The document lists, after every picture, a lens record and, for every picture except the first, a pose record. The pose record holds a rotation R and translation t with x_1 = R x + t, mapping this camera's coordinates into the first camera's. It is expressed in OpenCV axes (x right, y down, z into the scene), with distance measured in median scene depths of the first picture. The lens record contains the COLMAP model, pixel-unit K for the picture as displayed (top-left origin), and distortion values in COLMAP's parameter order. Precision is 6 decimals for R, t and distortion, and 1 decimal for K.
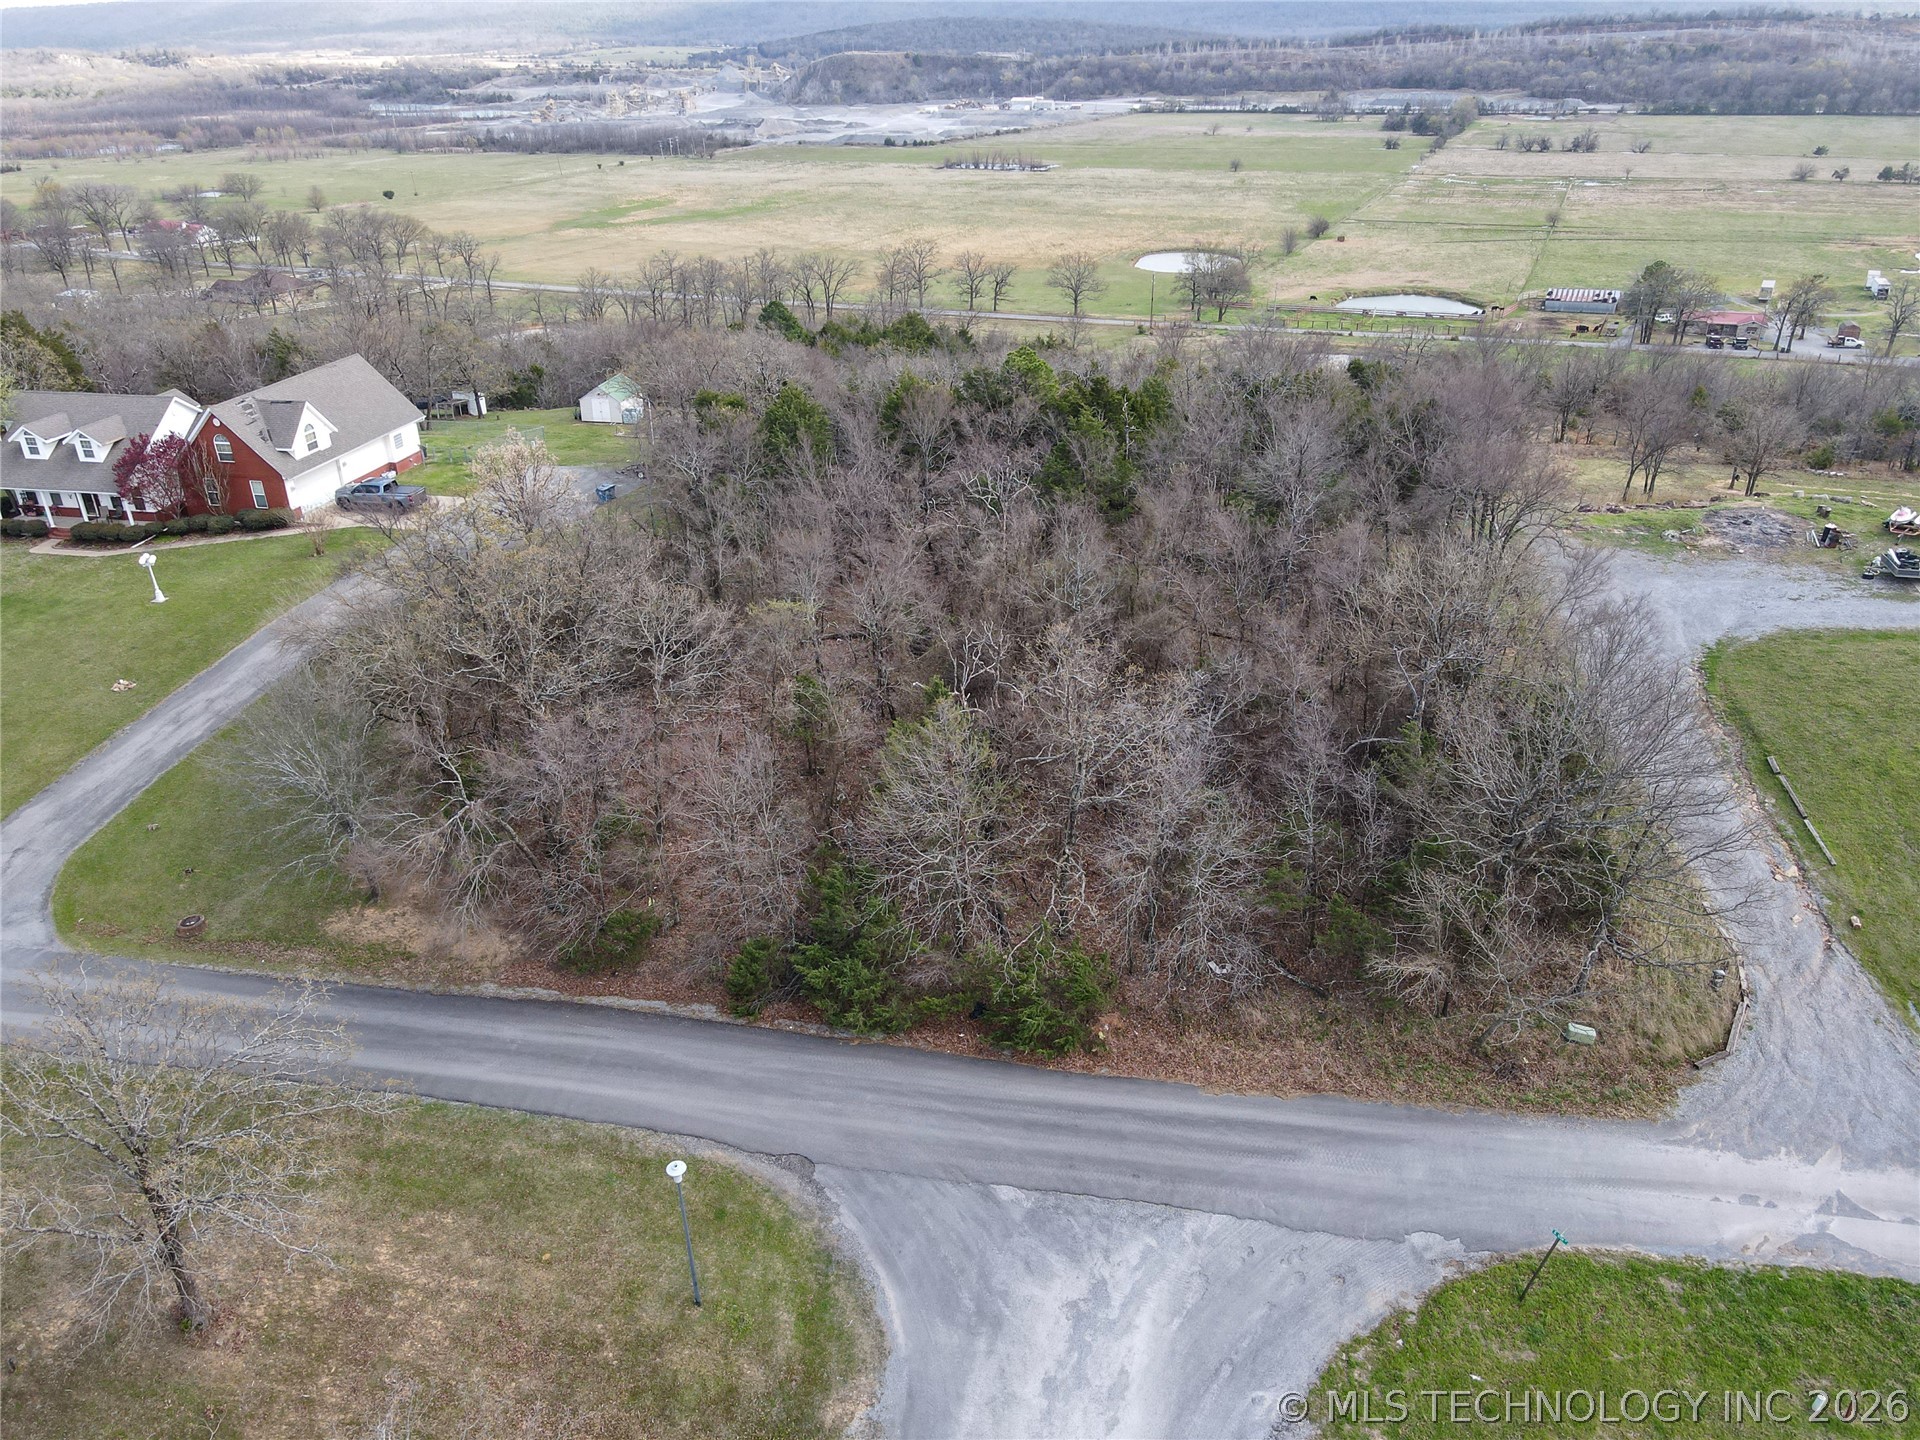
lens RADIAL K [[1396.3, 0, 968.6], [0, 1396.3, 716.0], [0, 0, 1]] dist [0.024745, -0.005143]
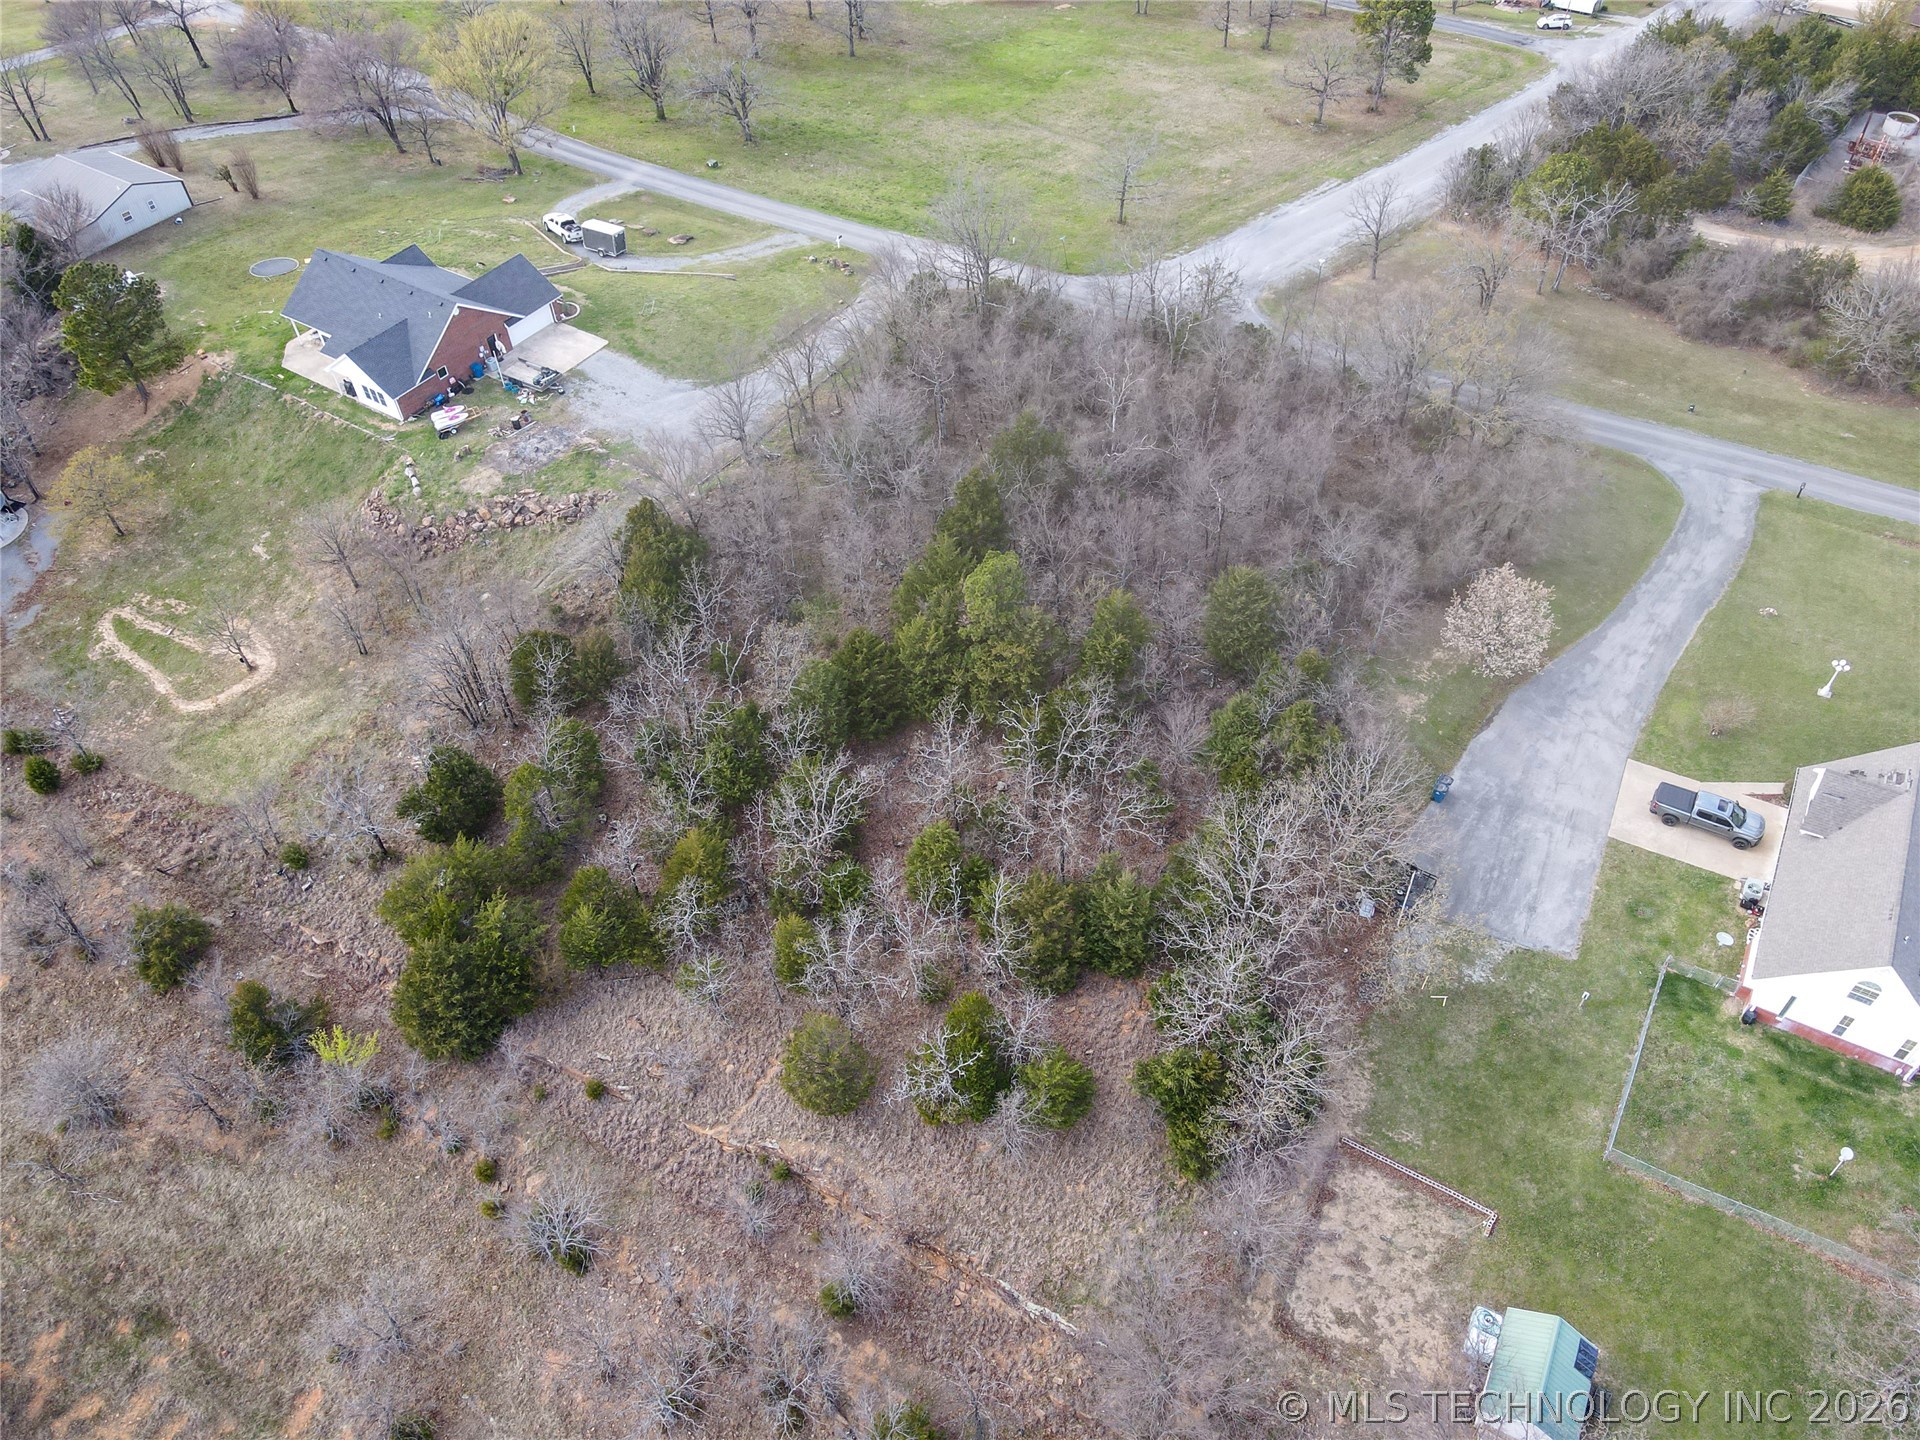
lens RADIAL K [[1396.3, 0, 968.6], [0, 1396.3, 716.0], [0, 0, 1]] dist [0.024745, -0.005143]
pose [[-0.948066, -0.193299, 0.252598, -0.249501], [0.185519, 0.309027, 0.932784, -1.374233], [-0.258366, 0.931202, -0.257117, 1.651913]]
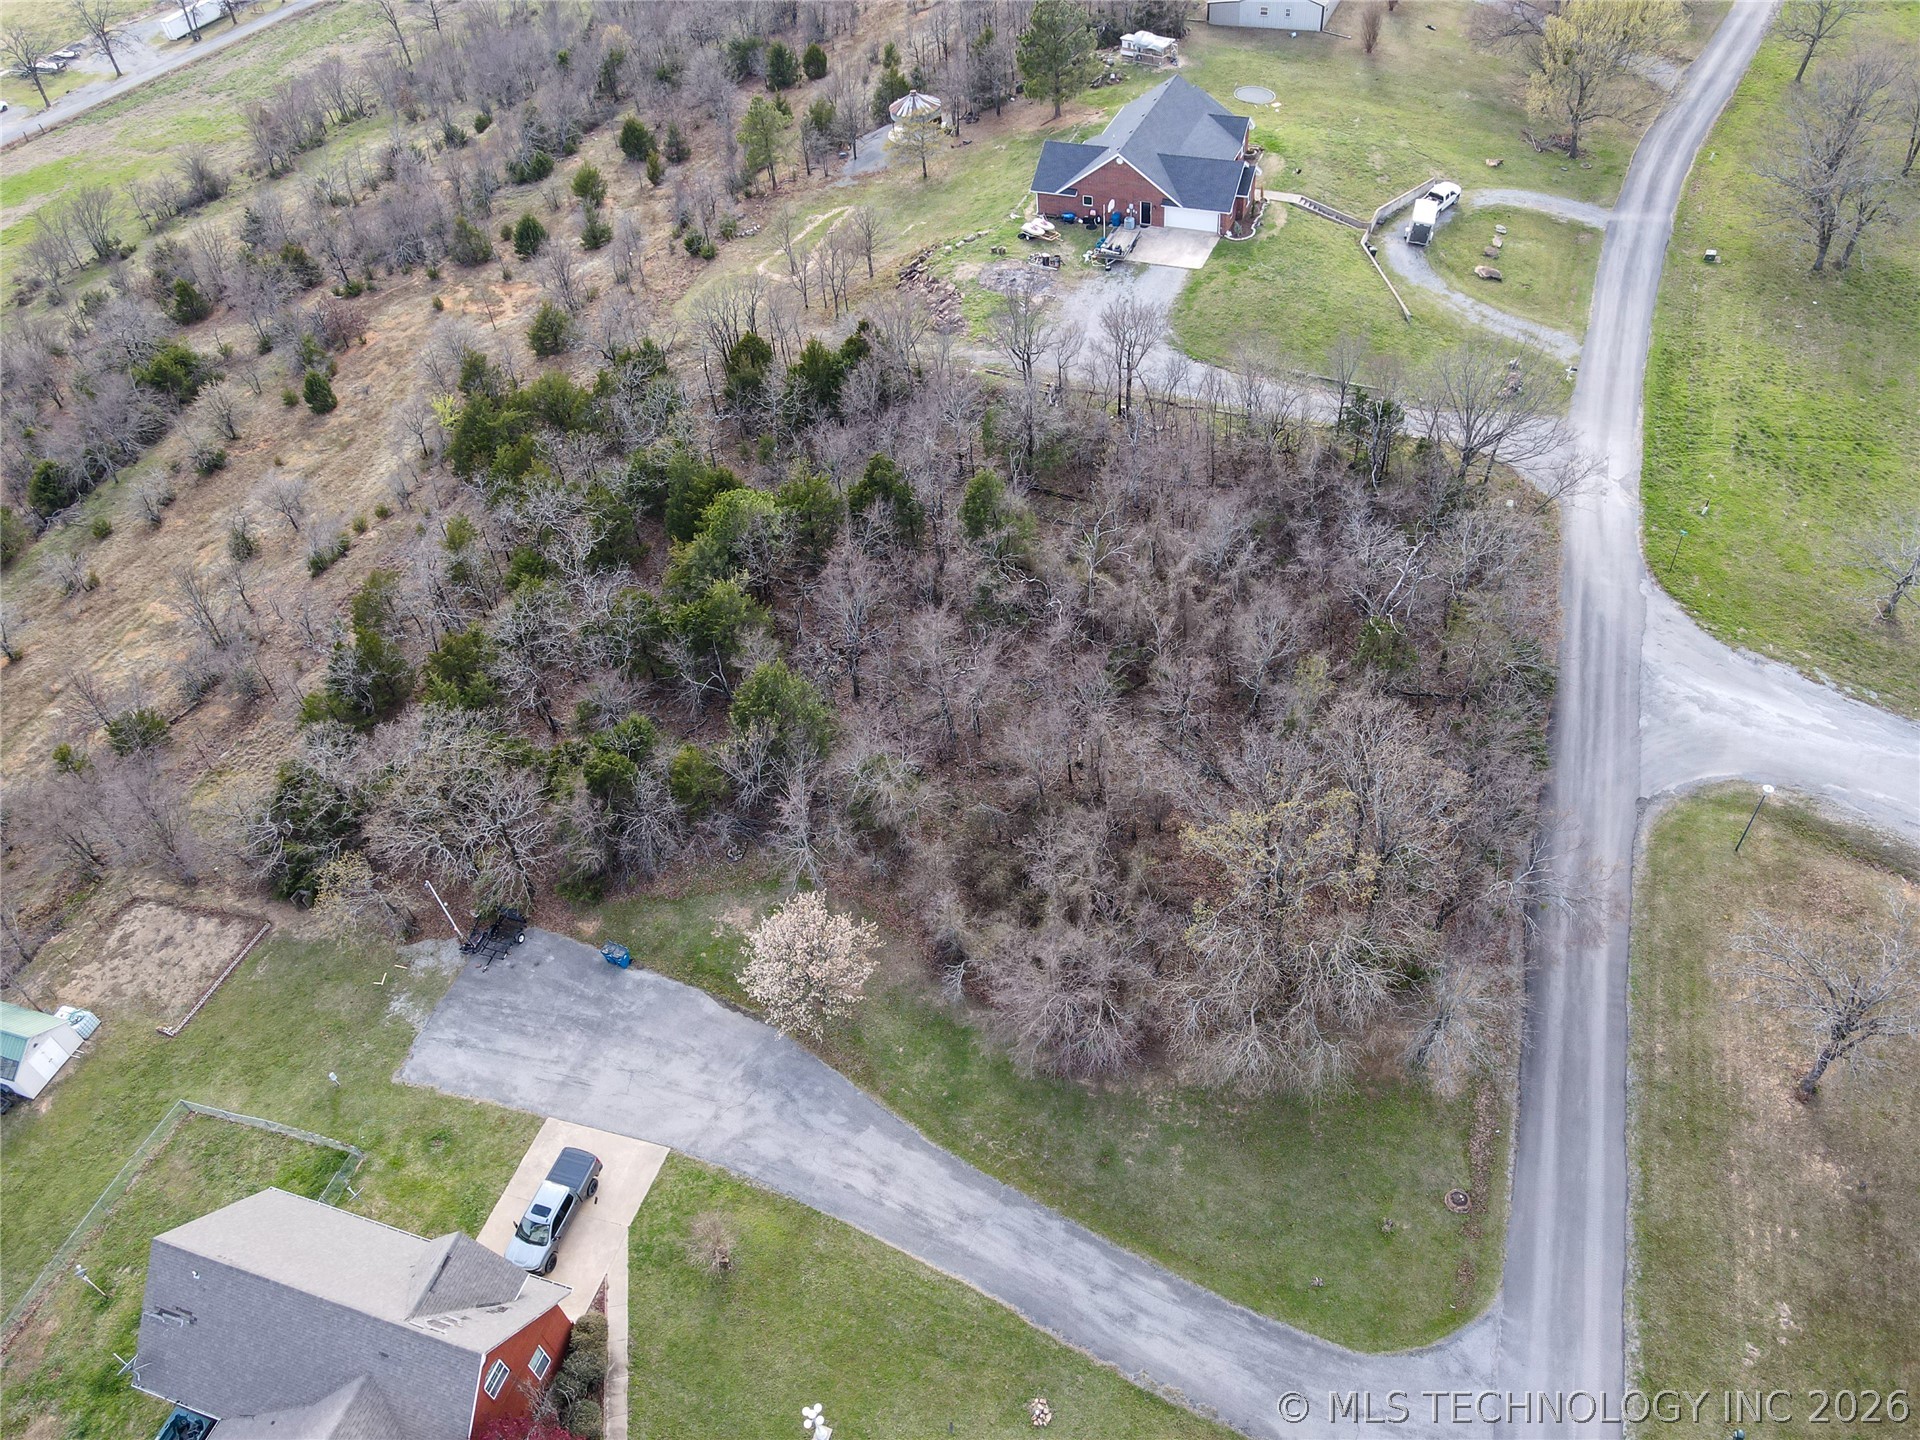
lens RADIAL K [[1396.3, 0, 968.6], [0, 1396.3, 716.0], [0, 0, 1]] dist [0.024745, -0.005143]
pose [[0.133653, -0.703269, 0.698248, -0.906523], [0.509992, 0.652923, 0.559999, -0.771880], [-0.849732, 0.281255, 0.445927, 0.573447]]
